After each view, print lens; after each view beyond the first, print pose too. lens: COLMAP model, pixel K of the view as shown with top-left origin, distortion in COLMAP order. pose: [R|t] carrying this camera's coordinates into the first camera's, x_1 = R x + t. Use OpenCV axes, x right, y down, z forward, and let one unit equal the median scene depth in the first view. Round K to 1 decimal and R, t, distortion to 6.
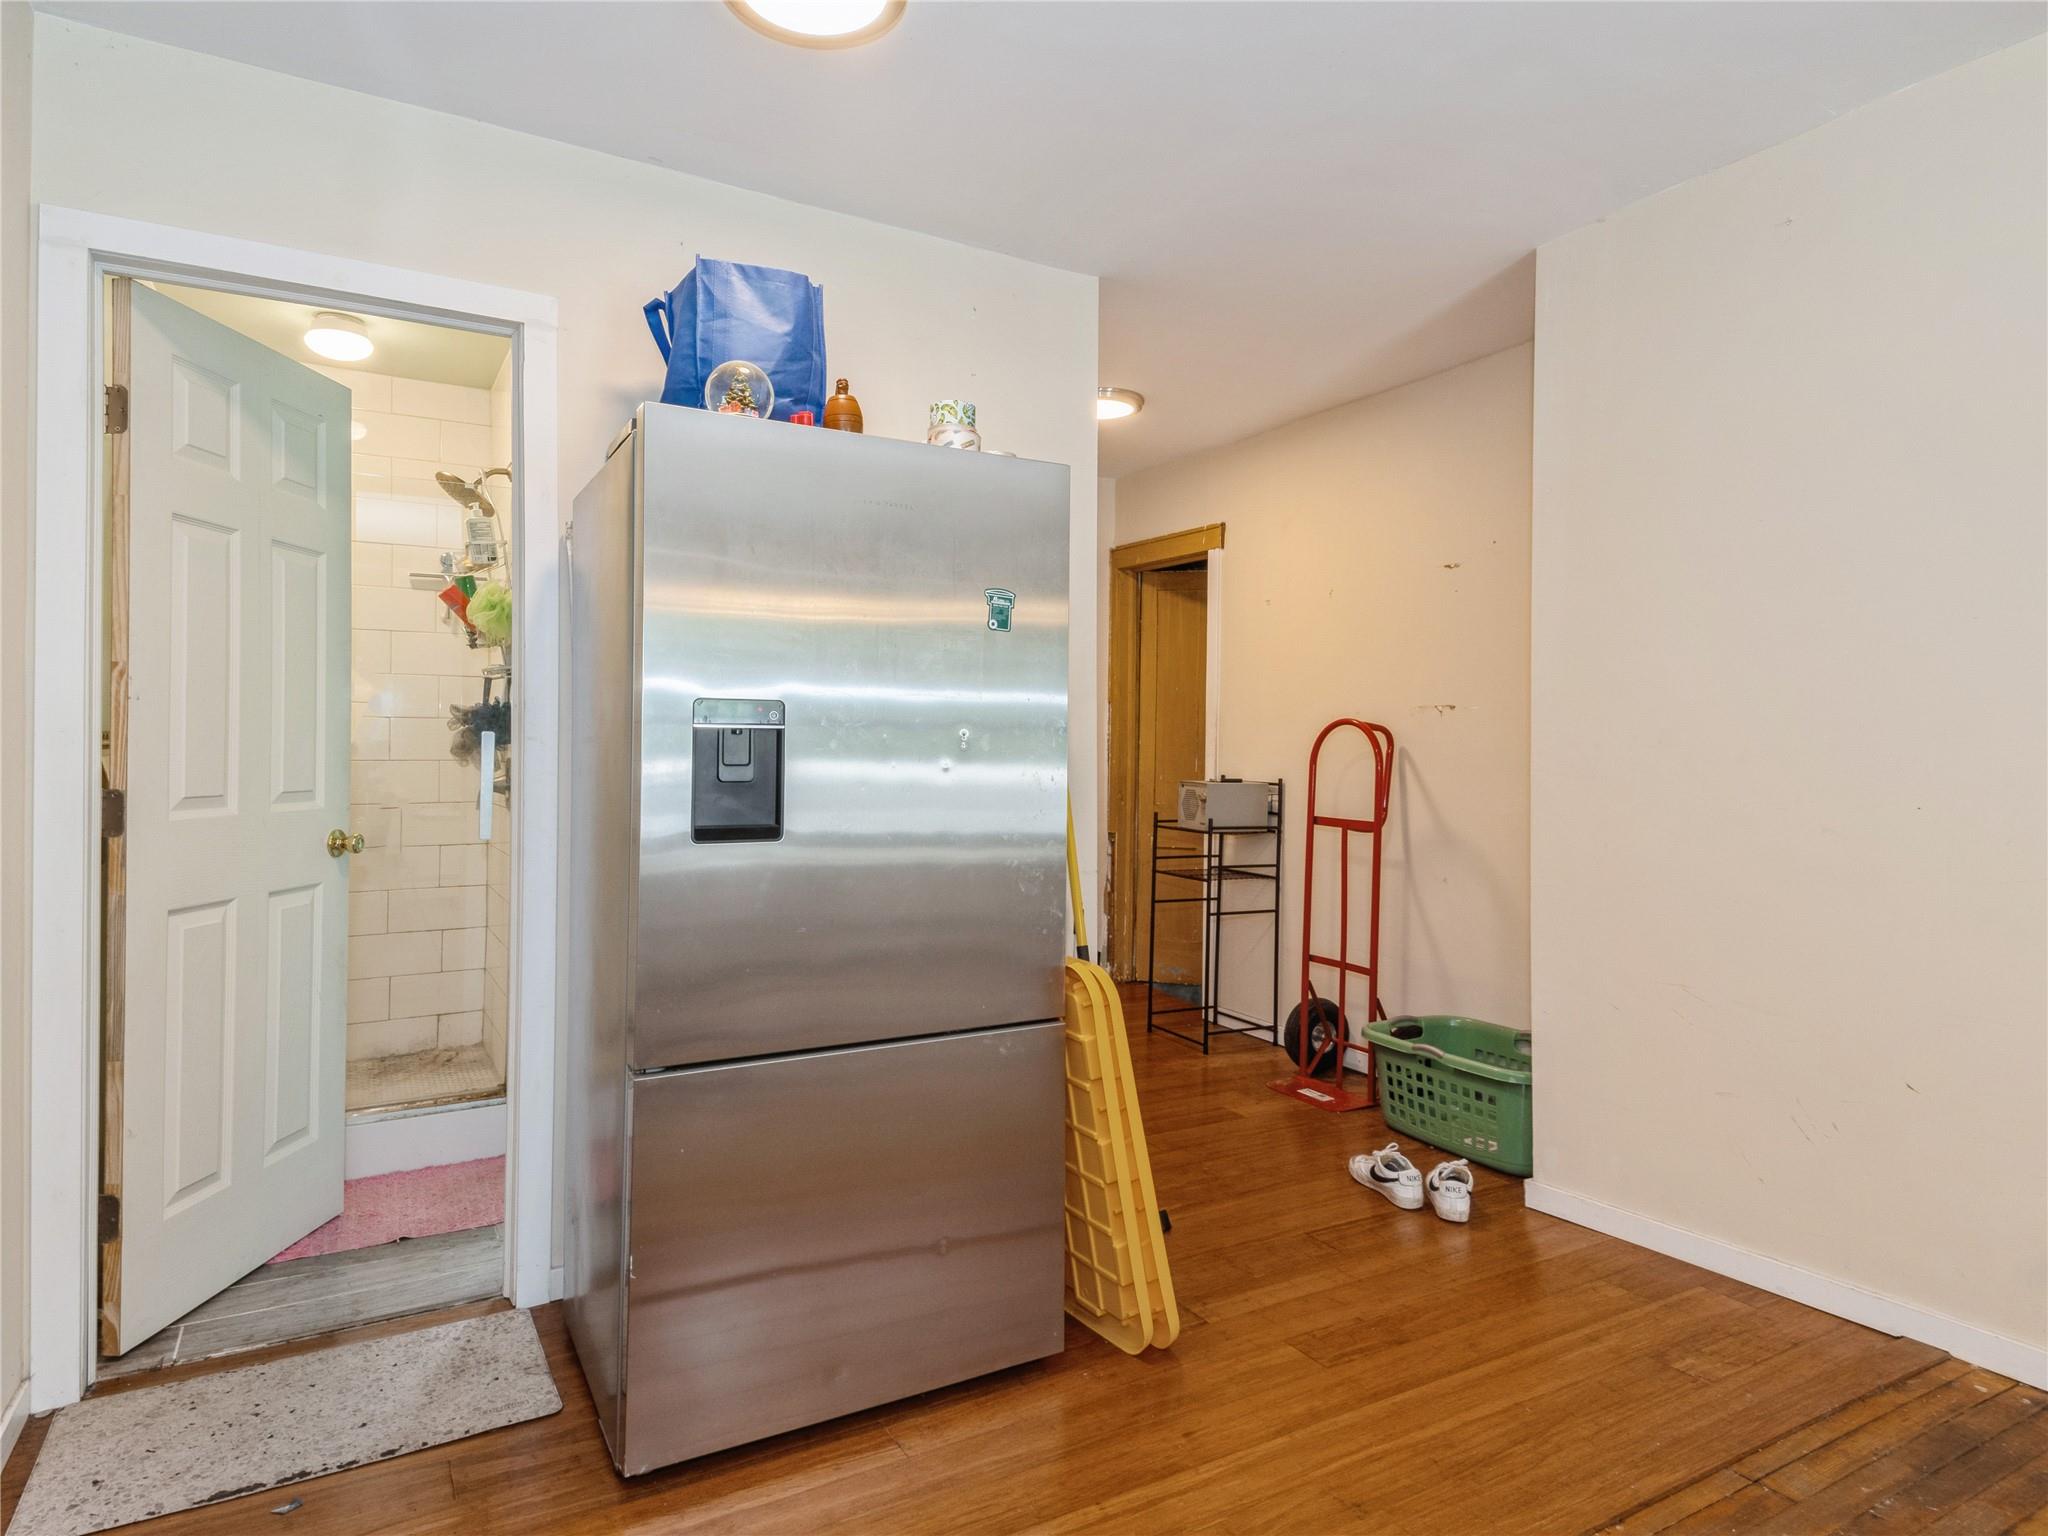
lens RADIAL K [[1260.3, 0, 1024.0], [0, 1260.3, 768.0], [0, 0, 1]] dist [-0.002059, -0.000650]
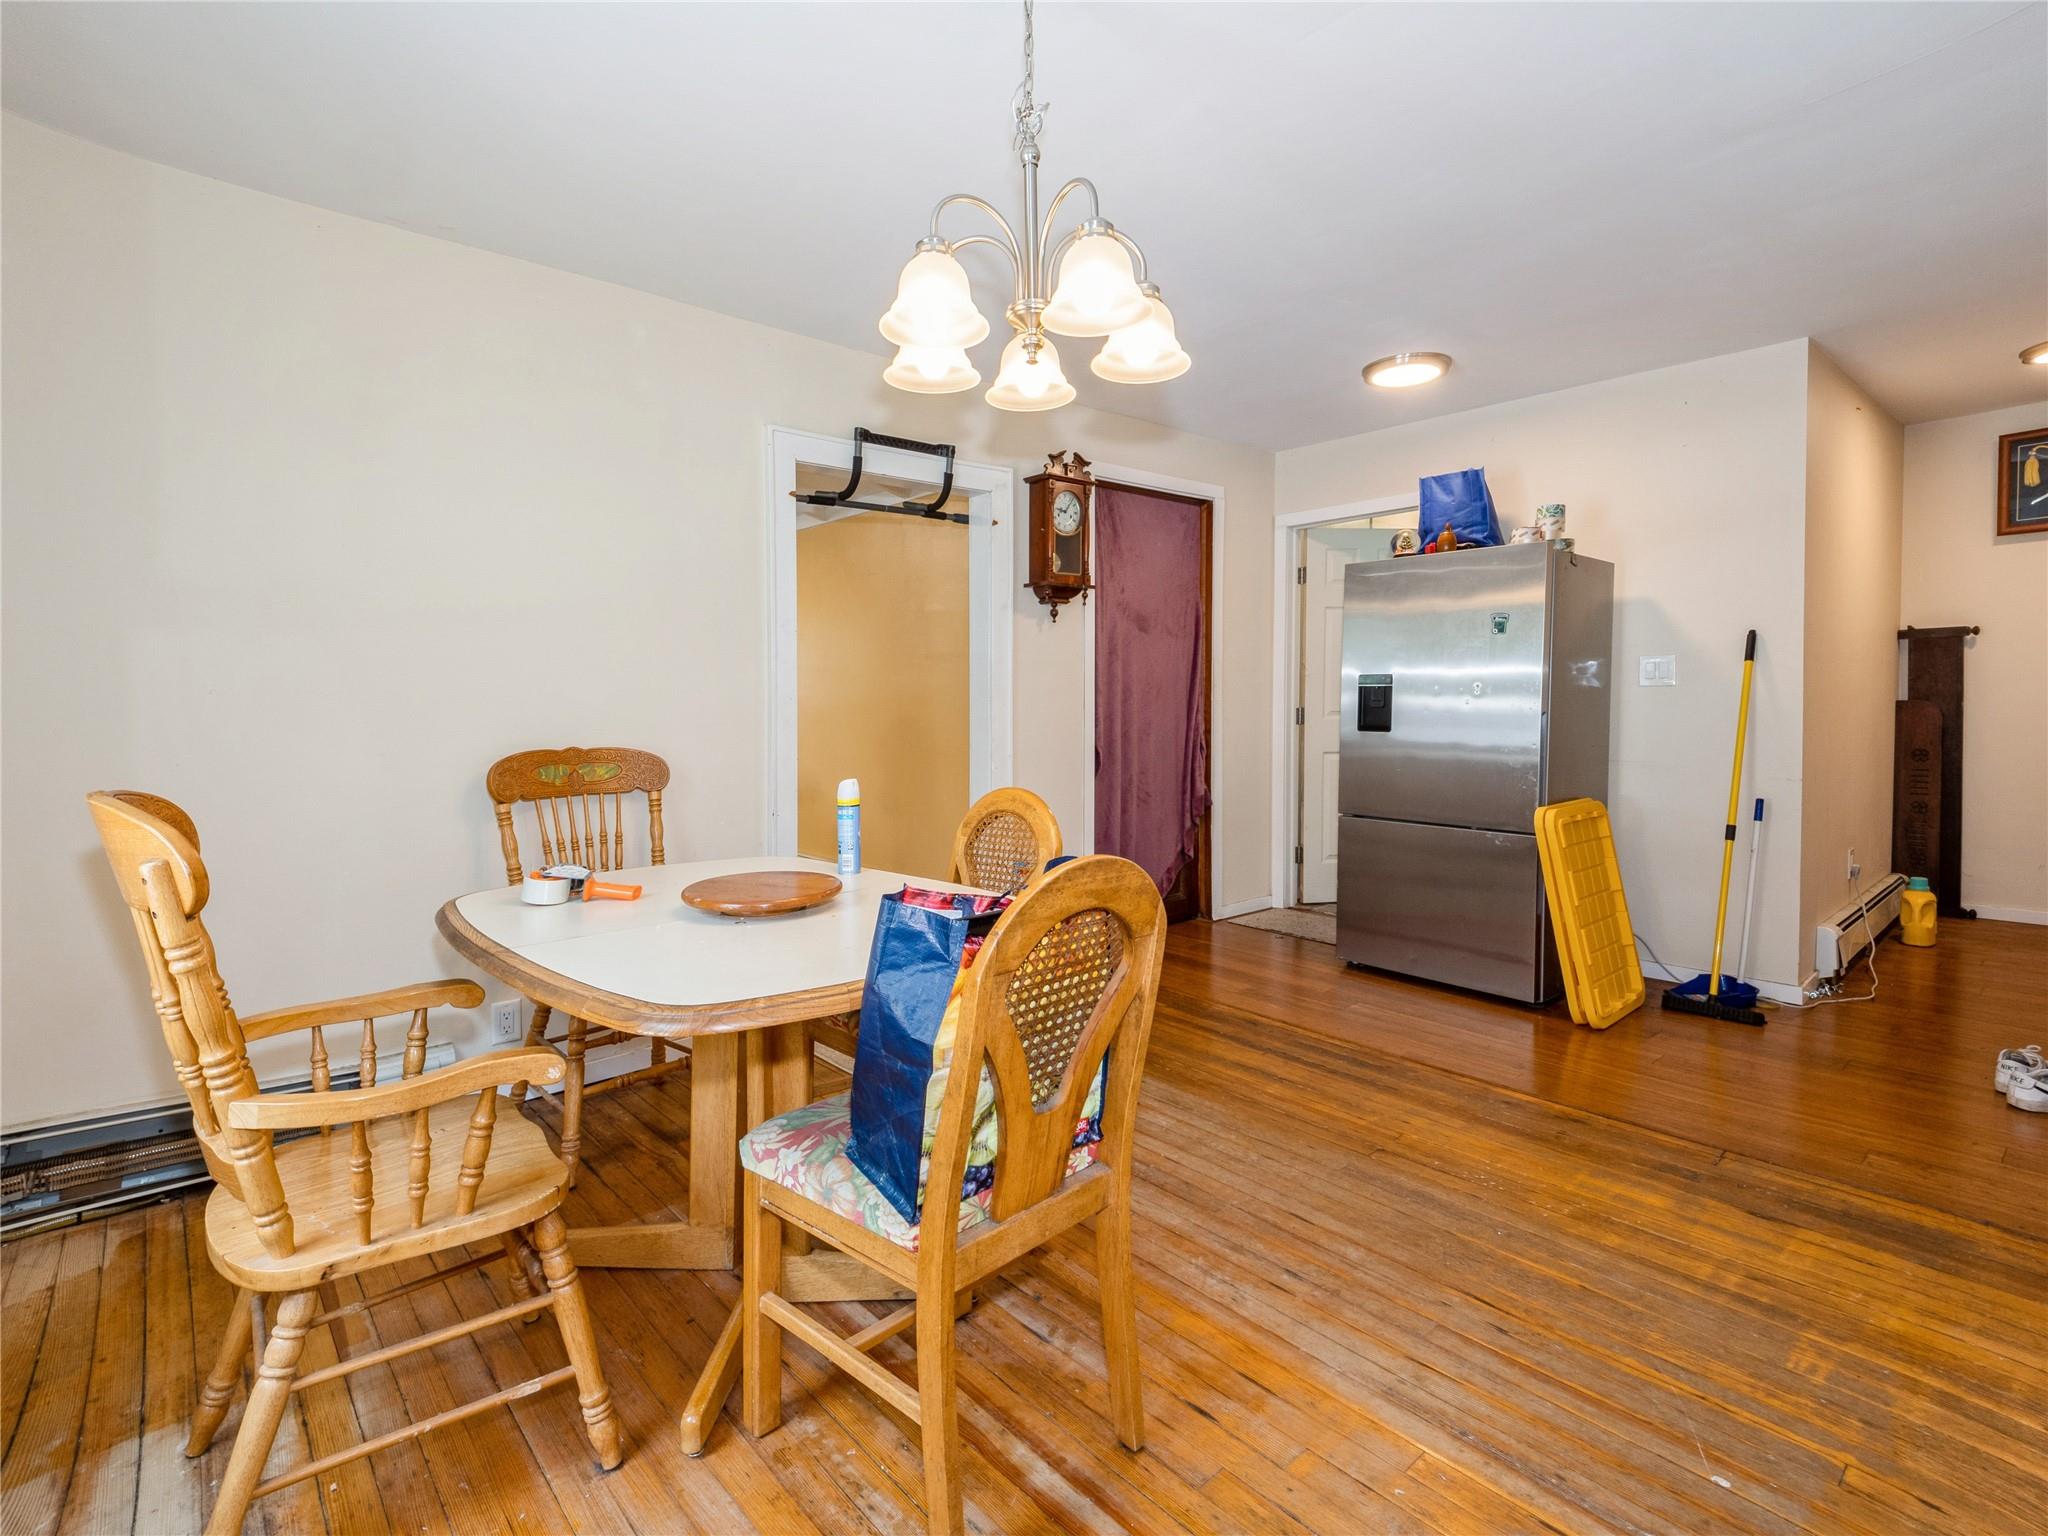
lens RADIAL K [[980.4, 0, 1018.9], [0, 980.4, 743.5], [0, 0, 1]] dist [0.020504, -0.015744]
pose [[0.187824, 0.049461, -0.980957, 1.504729], [0.009611, 0.998591, 0.052191, -0.023174], [0.982156, -0.019231, 0.187084, -0.083383]]
